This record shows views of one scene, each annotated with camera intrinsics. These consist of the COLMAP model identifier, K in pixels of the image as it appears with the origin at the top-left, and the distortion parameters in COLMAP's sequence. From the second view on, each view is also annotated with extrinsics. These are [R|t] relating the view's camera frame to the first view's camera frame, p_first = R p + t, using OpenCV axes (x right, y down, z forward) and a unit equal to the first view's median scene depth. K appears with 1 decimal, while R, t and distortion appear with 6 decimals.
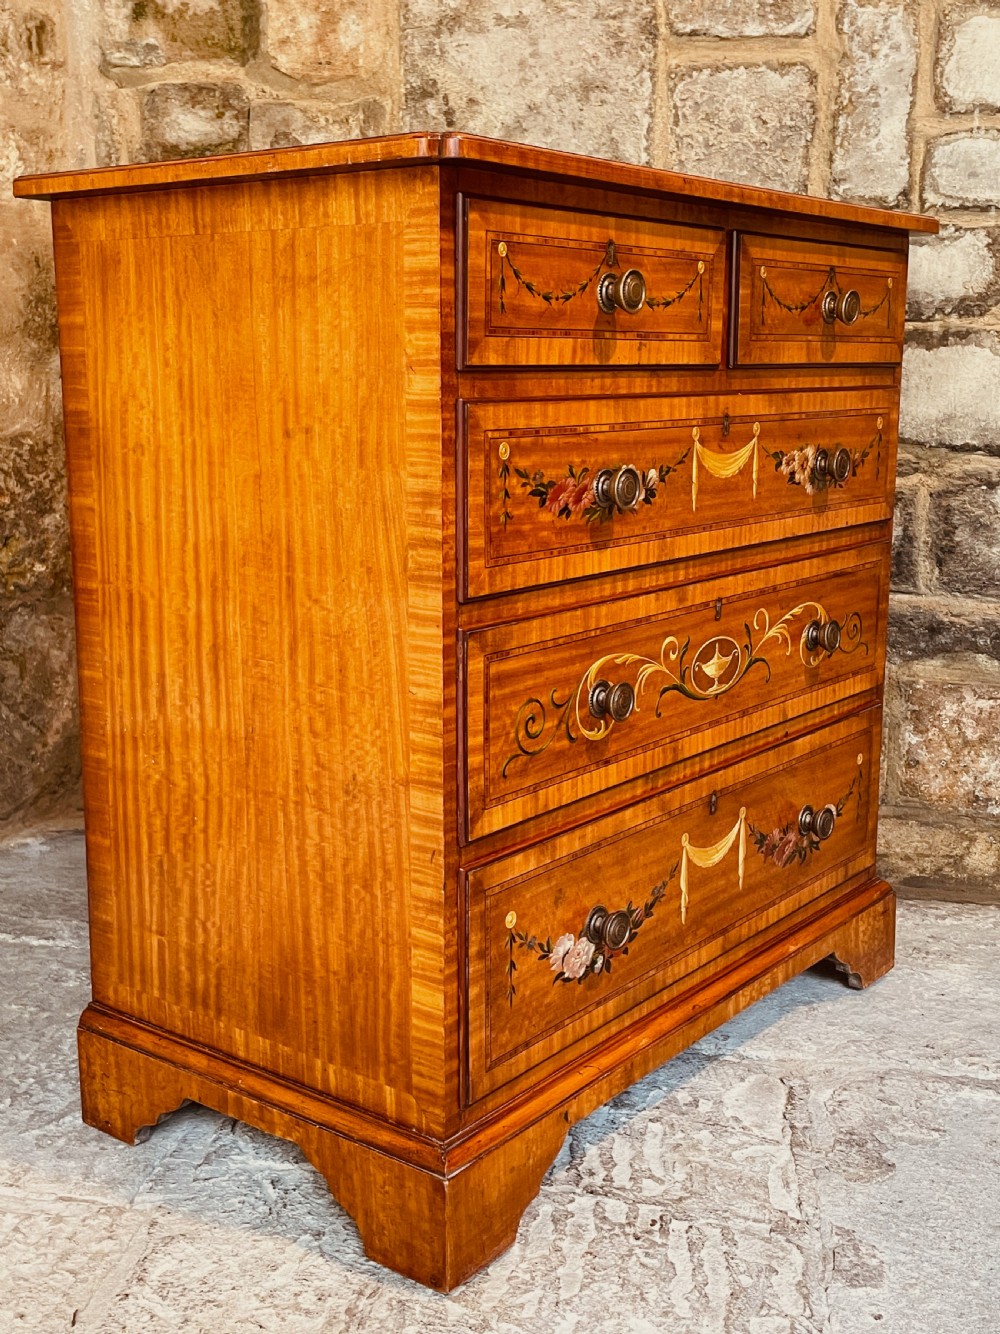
lens RADIAL K [[1544.9, 0, 496.3], [0, 1544.9, 651.9], [0, 0, 1]] dist [0.033076, 0.000000]
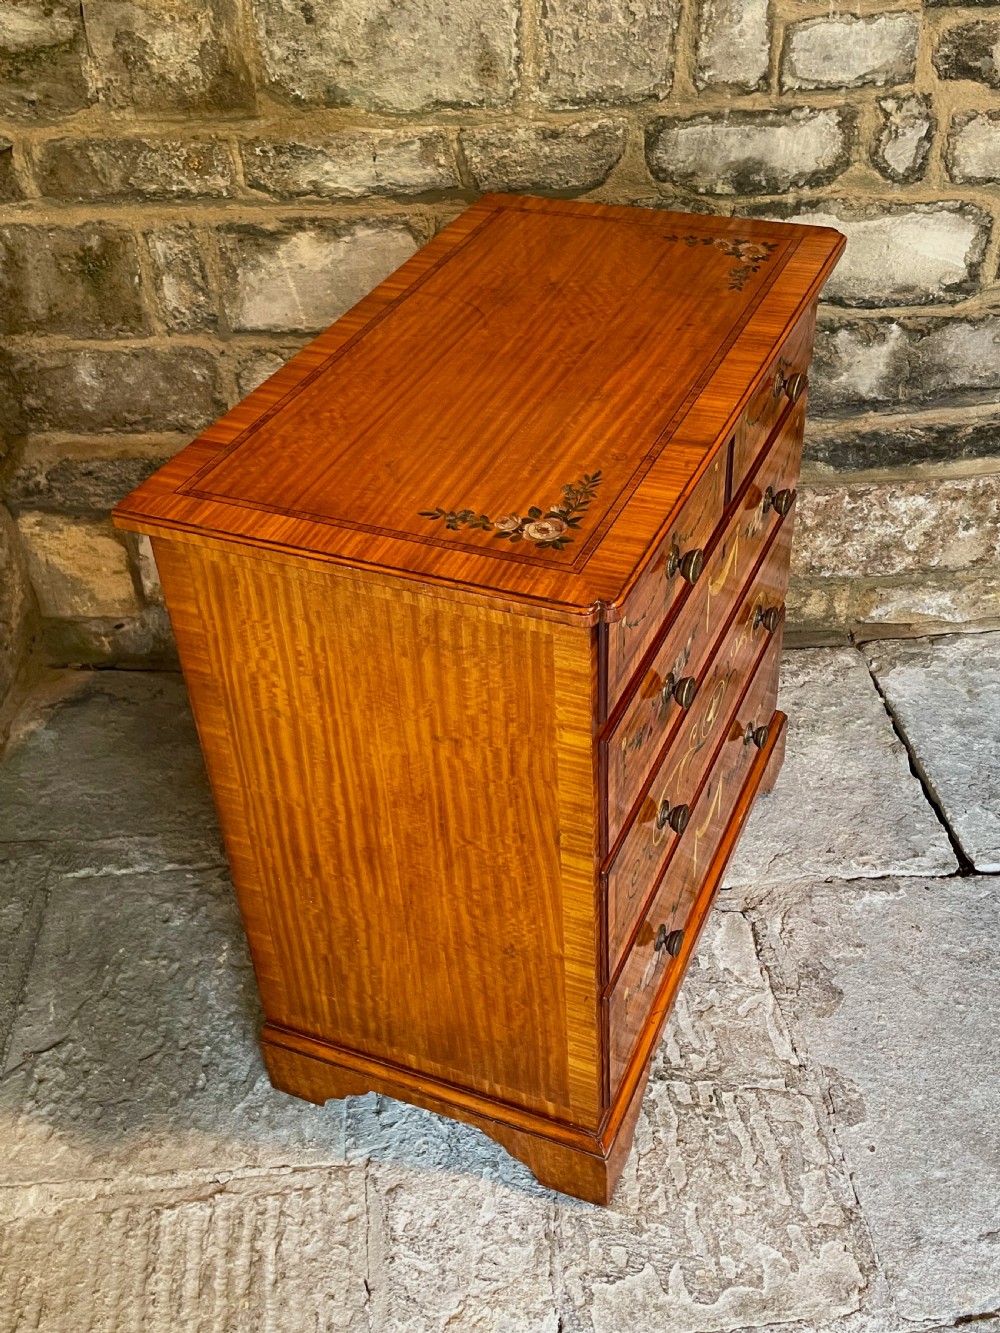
lens RADIAL K [[1396.5, 0, 496.8], [0, 1396.5, 673.5], [0, 0, 1]] dist [0.027157, 0.000000]
pose [[0.965778, -0.197164, 0.168519, -0.154160], [0.099123, 0.880979, 0.462657, -0.401101], [-0.239681, -0.430120, 0.870374, 0.040216]]
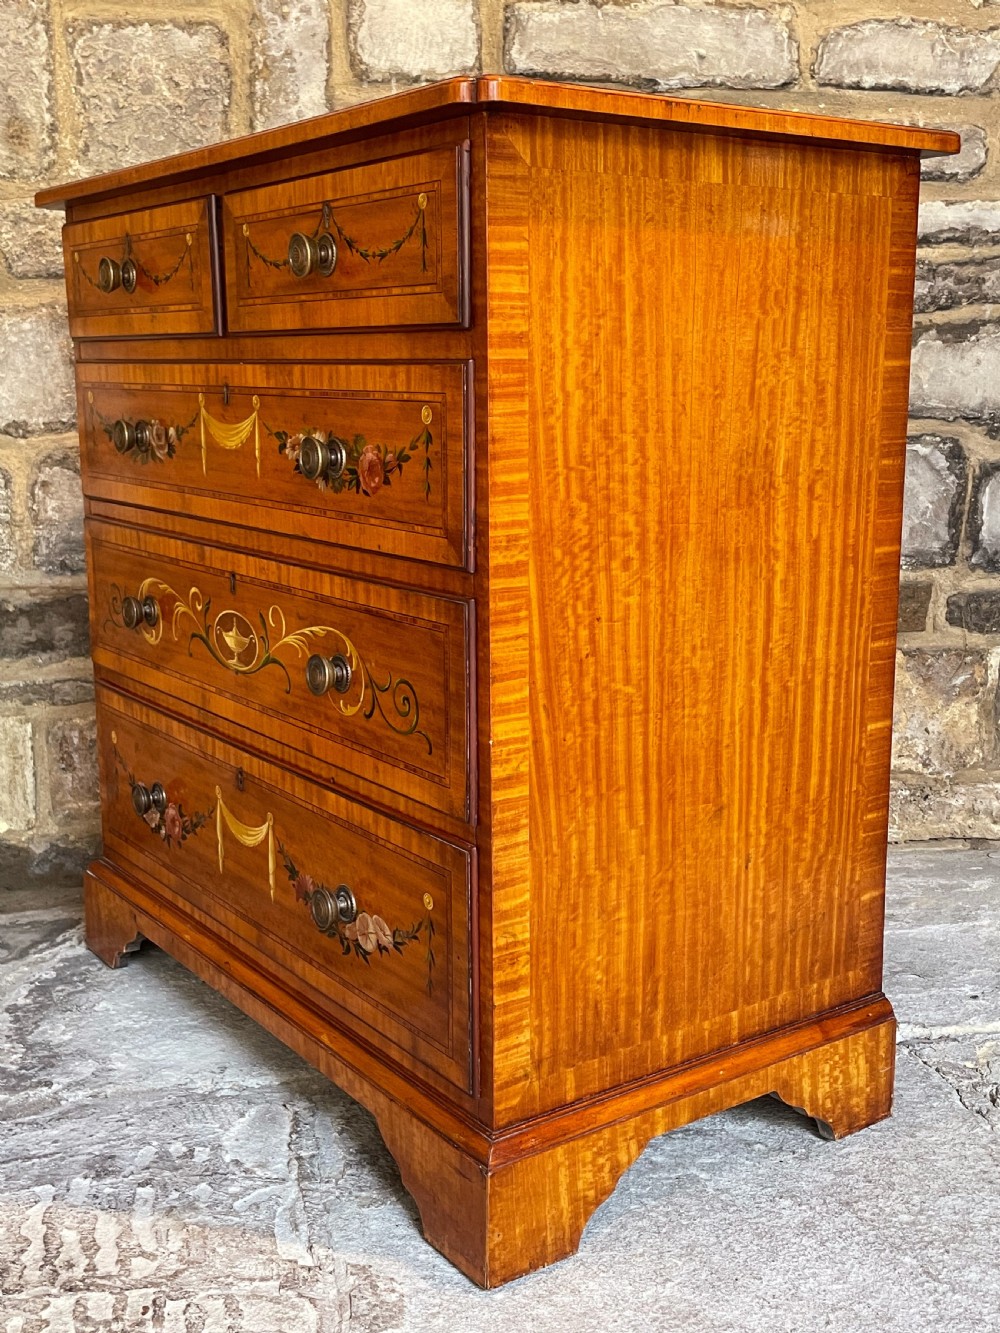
lens RADIAL K [[1494.2, 0, 500.9], [0, 1494.2, 652.7], [0, 0, 1]] dist [0.035272, 0.000000]
pose [[0.941325, -0.091280, 0.324922, 0.030999], [0.092110, 0.995666, 0.012864, 0.006468], [-0.324688, 0.017820, 0.945653, 0.086336]]
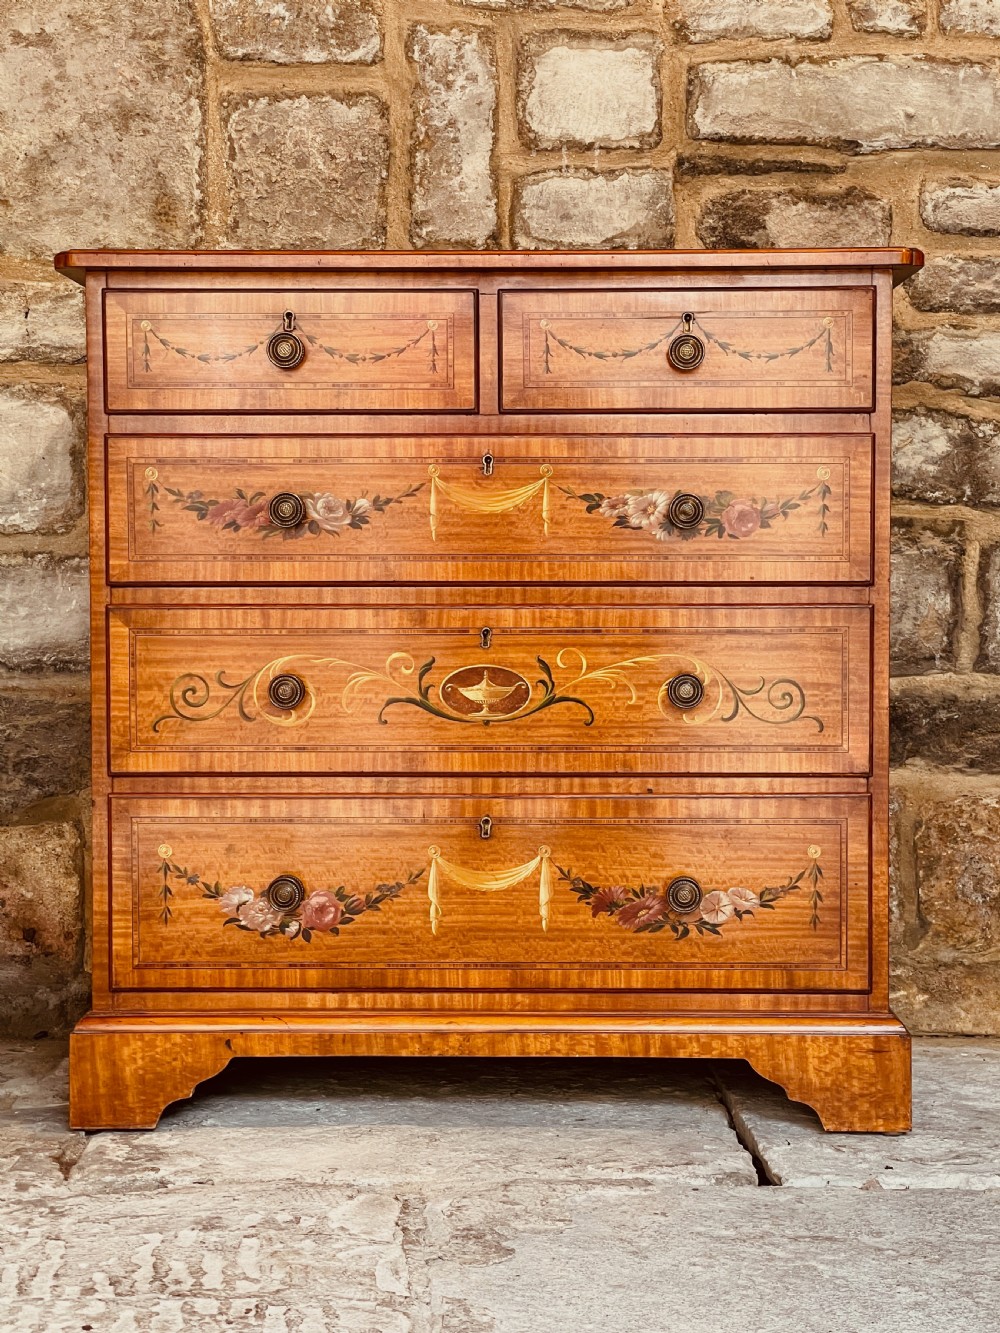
lens RADIAL K [[2297.3, 0, 492.9], [0, 2297.3, 654.4], [0, 0, 1]] dist [0.076691, 0.000000]
pose [[0.978790, -0.034214, 0.201991, -0.011668], [0.060486, 0.990265, -0.125364, 0.106994], [-0.195735, 0.134922, 0.971331, -0.248037]]
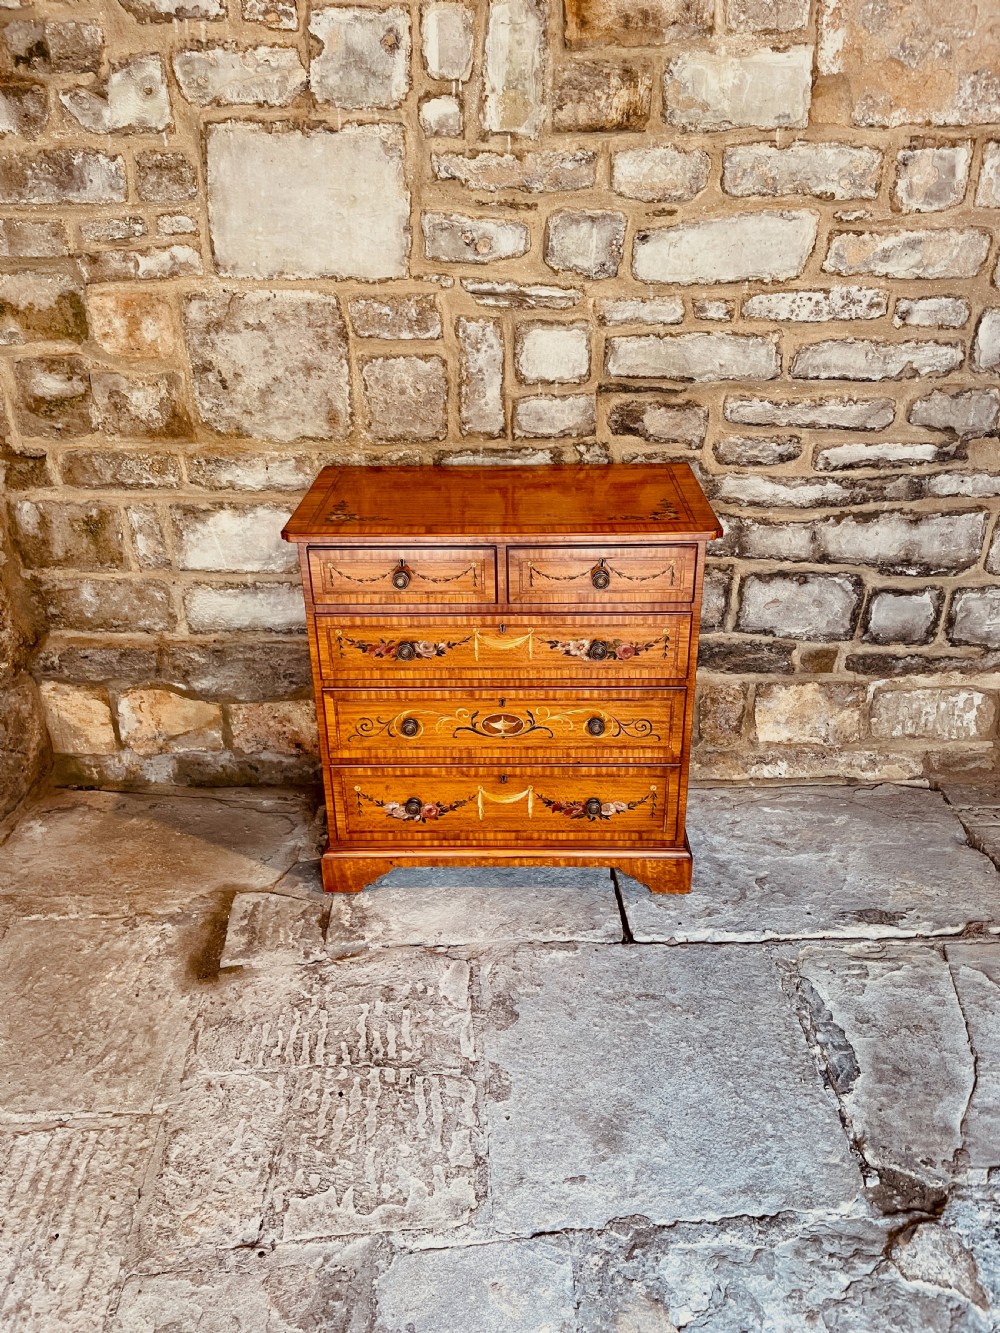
lens RADIAL K [[1022.4, 0, 501.0], [0, 1022.4, 659.5], [0, 0, 1]] dist [0.088405, -0.135404]
pose [[0.978109, -0.123388, 0.167564, 0.038383], [0.073488, 0.958172, 0.276599, -0.368953], [-0.194684, -0.258230, 0.946264, -0.146427]]
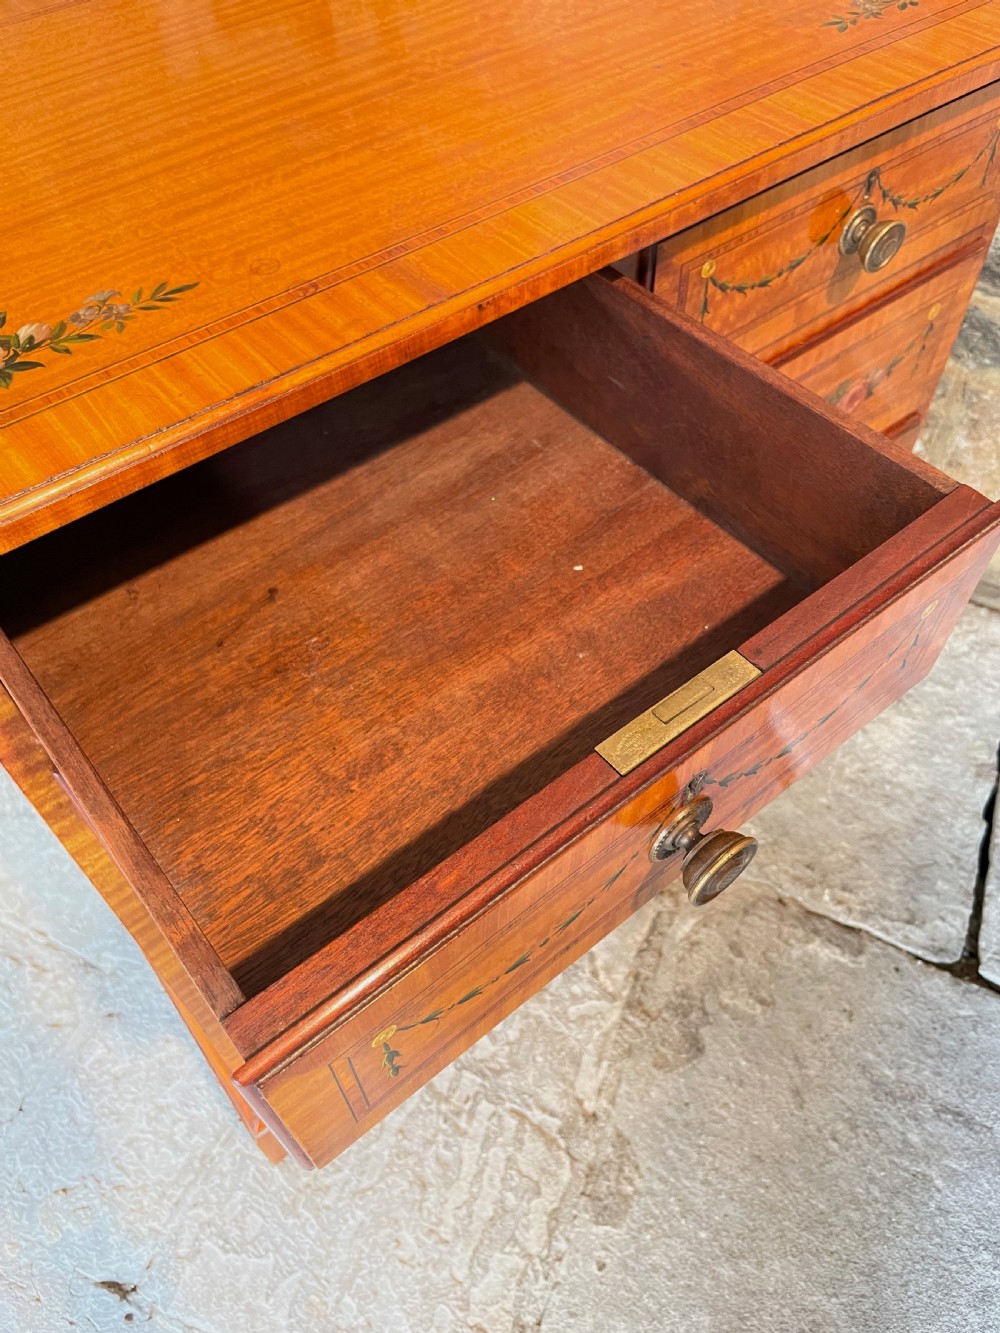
lens RADIAL K [[1022.4, 0, 499.2], [0, 1022.4, 663.7], [0, 0, 1]] dist [0.088405, -0.135404]
pose [[0.970787, 0.172010, -0.167286, 0.130273], [-0.017486, 0.746058, 0.665651, -0.278185], [0.239304, -0.643281, 0.727271, 0.406179]]
